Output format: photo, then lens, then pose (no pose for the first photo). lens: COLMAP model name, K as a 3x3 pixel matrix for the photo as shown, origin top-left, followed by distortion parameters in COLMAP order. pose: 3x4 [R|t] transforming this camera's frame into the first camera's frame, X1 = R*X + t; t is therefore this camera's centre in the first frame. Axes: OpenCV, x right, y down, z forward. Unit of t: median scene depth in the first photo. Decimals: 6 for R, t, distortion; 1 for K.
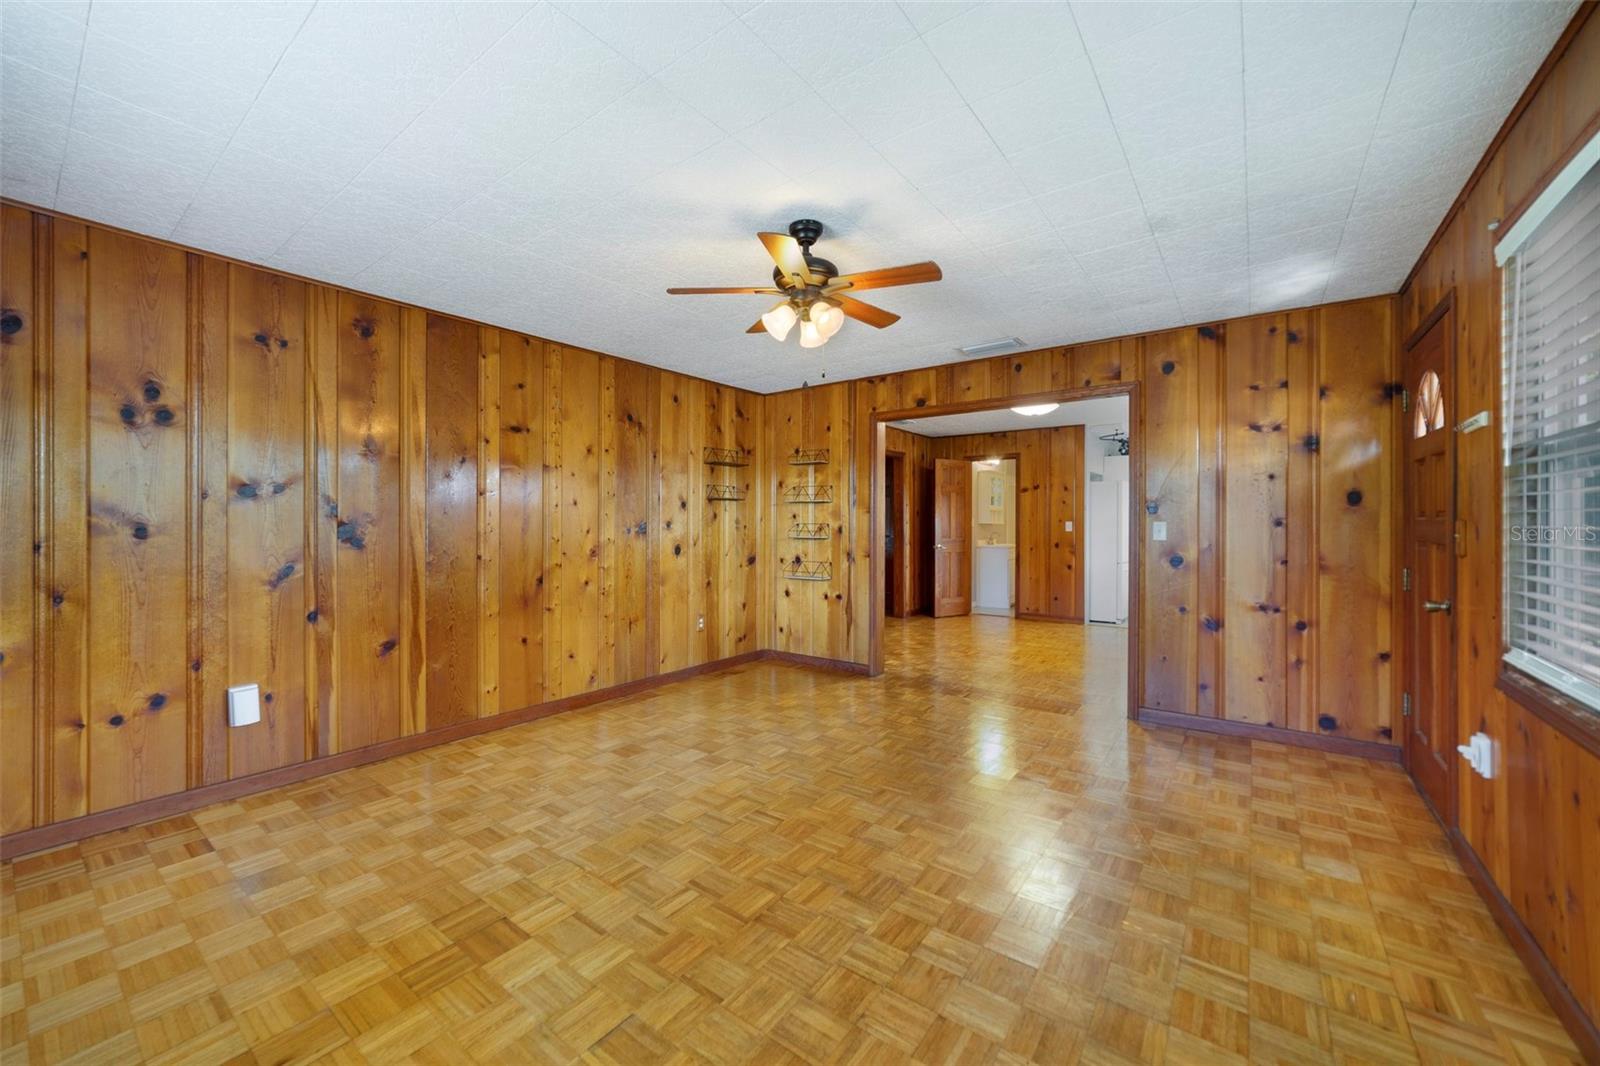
lens RADIAL K [[623.1, 0, 789.0], [0, 623.1, 521.6], [0, 0, 1]] dist [-0.020687, 0.005324]
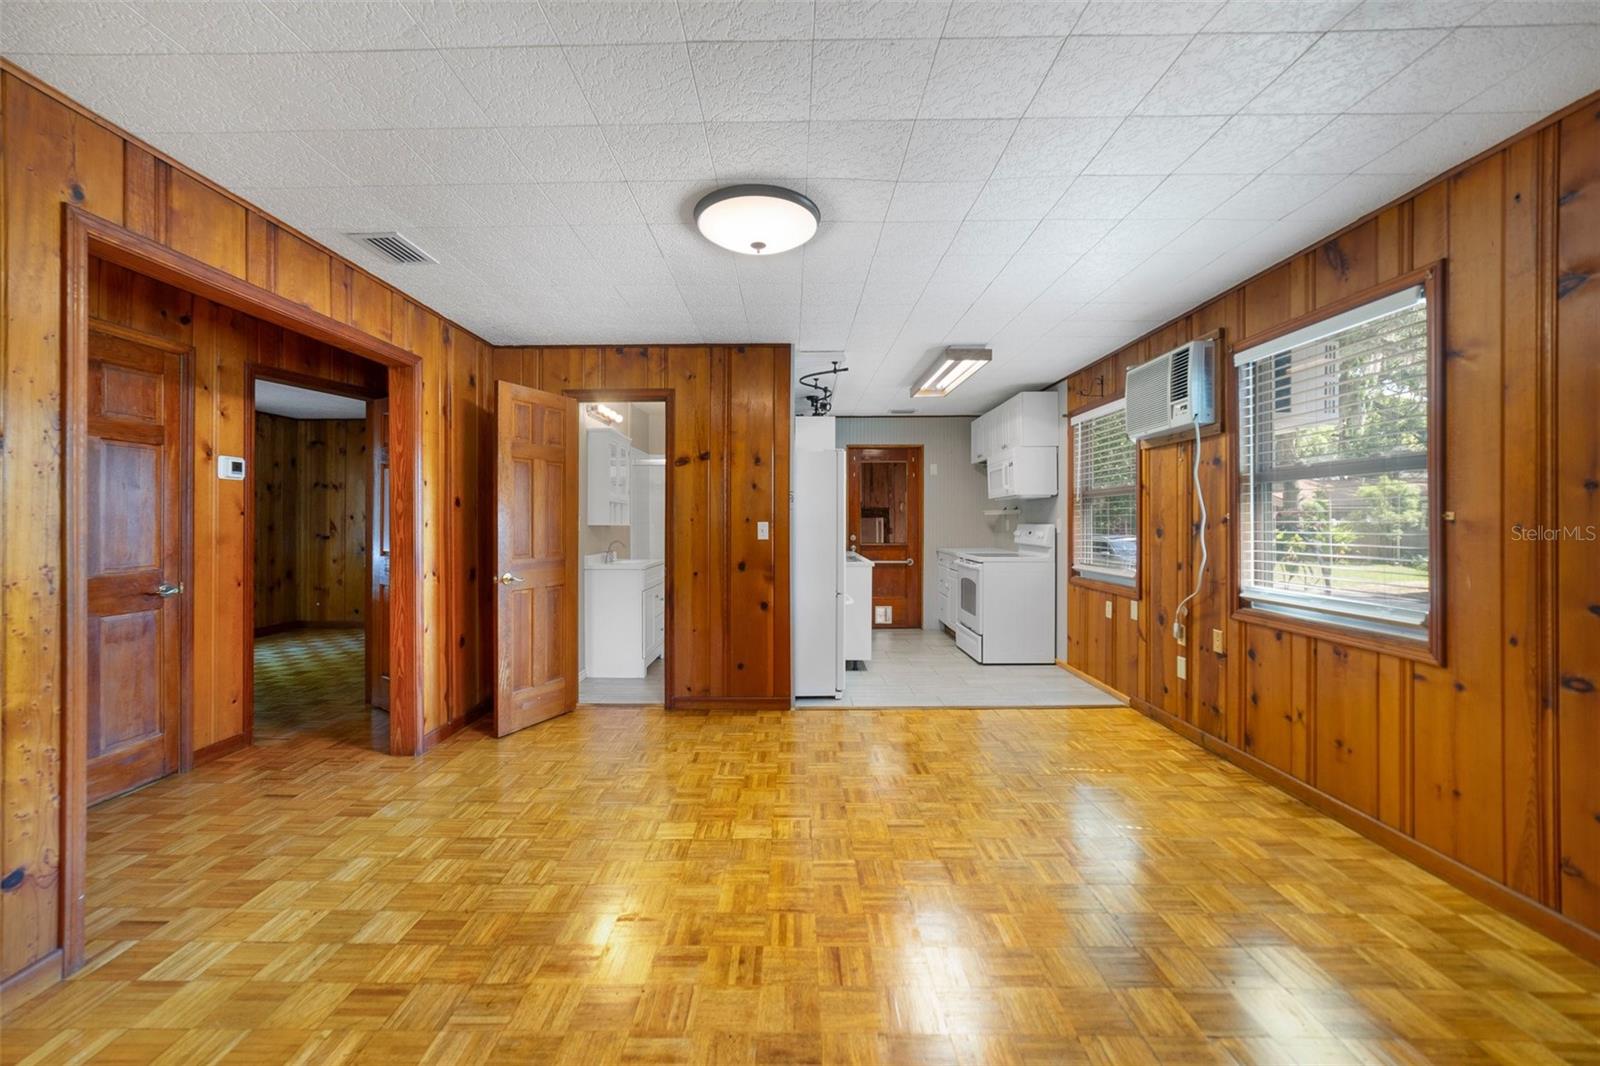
lens RADIAL K [[623.1, 0, 787.7], [0, 623.1, 517.2], [0, 0, 1]] dist [-0.020687, 0.005324]
pose [[0.805021, 0.001128, 0.593246, 0.145335], [0.002178, 0.999986, -0.004856, -0.001115], [-0.593243, 0.005201, 0.805007, 0.545054]]
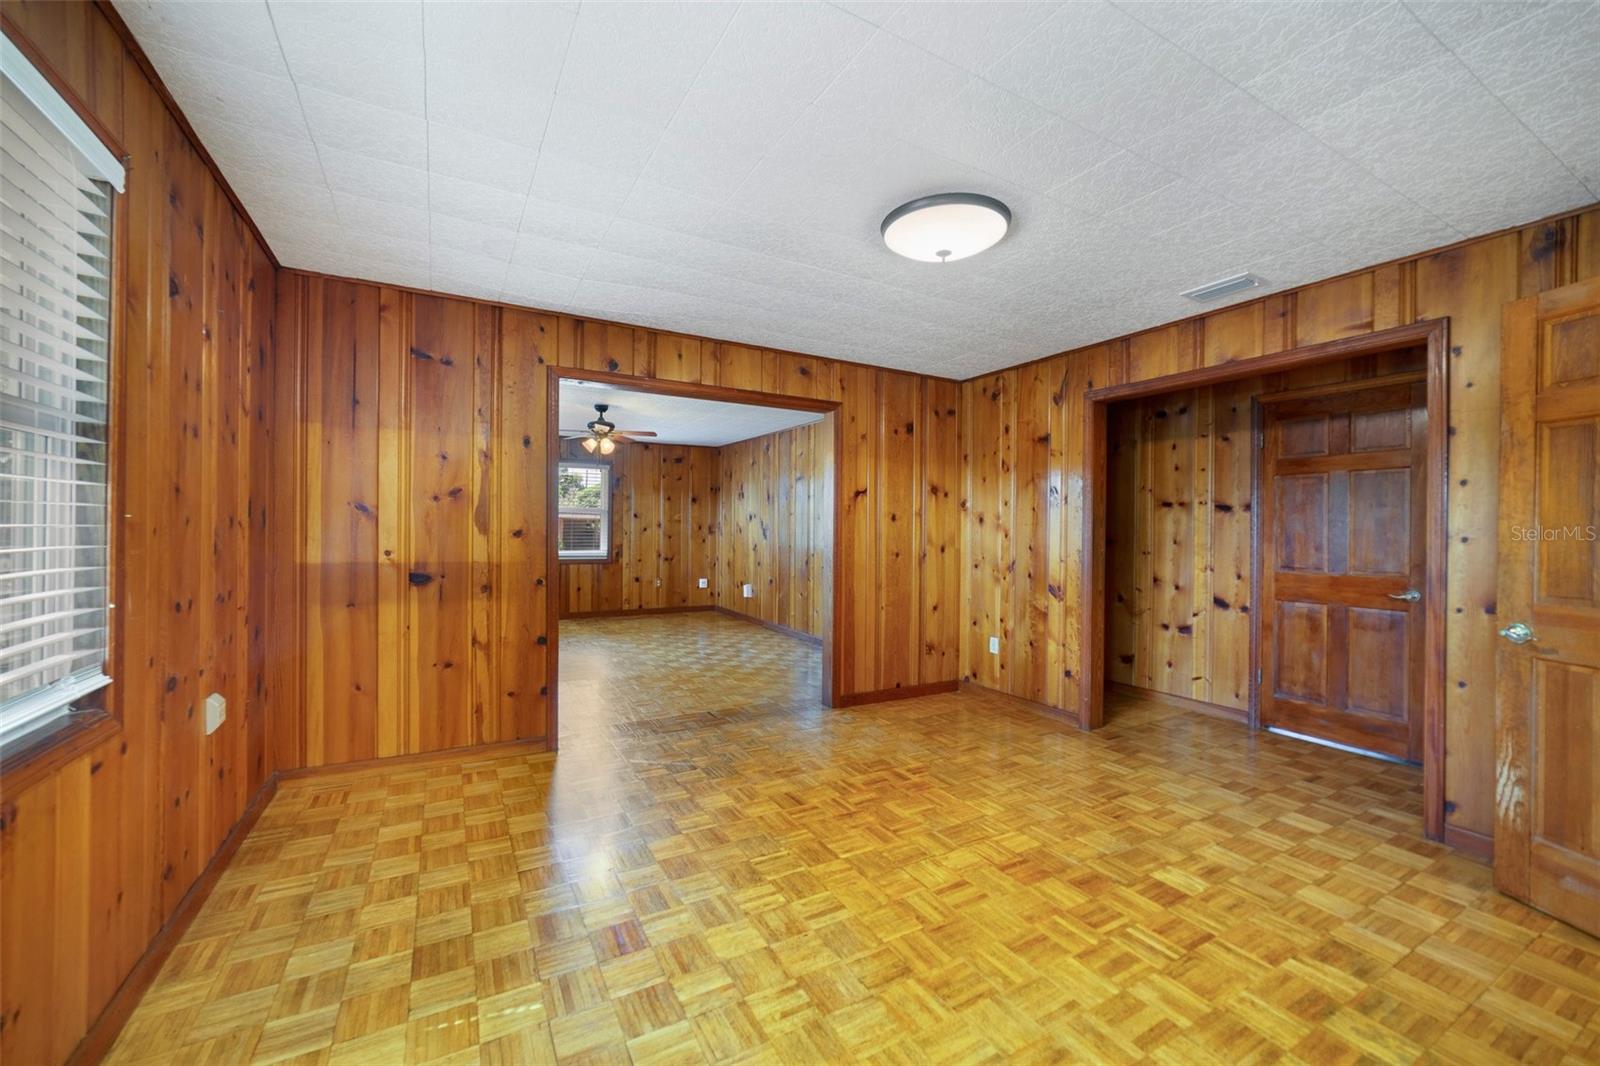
lens RADIAL K [[647.5, 0, 790.1], [0, 647.5, 534.7], [0, 0, 1]] dist [-0.002509, 0.000130]
pose [[-0.407345, 0.003284, -0.913268, 0.667315], [-0.012682, 0.999877, 0.009252, 0.000326], [0.913186, 0.015350, -0.407253, 0.882510]]
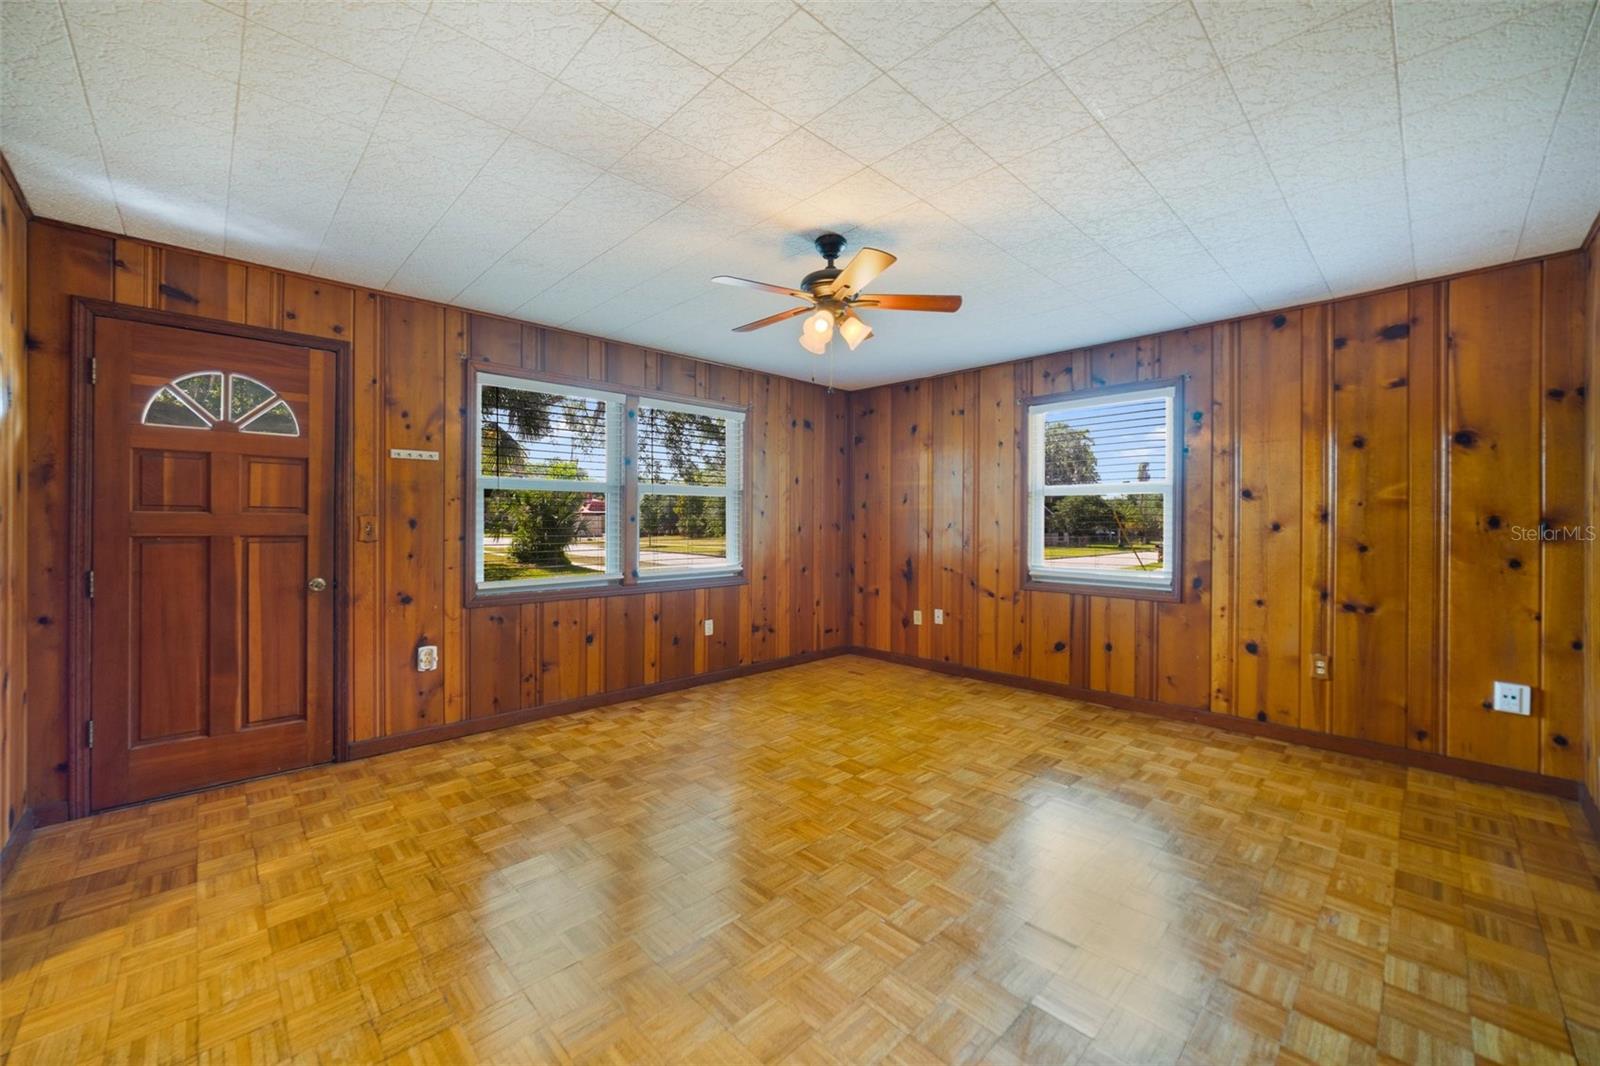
lens RADIAL K [[623.1, 0, 777.8], [0, 623.1, 522.8], [0, 0, 1]] dist [-0.020687, 0.005324]
pose [[-0.987392, -0.006007, 0.158181, -0.011565], [-0.005607, 0.999980, 0.002976, 0.002438], [-0.158196, 0.002051, -0.987406, 0.664582]]
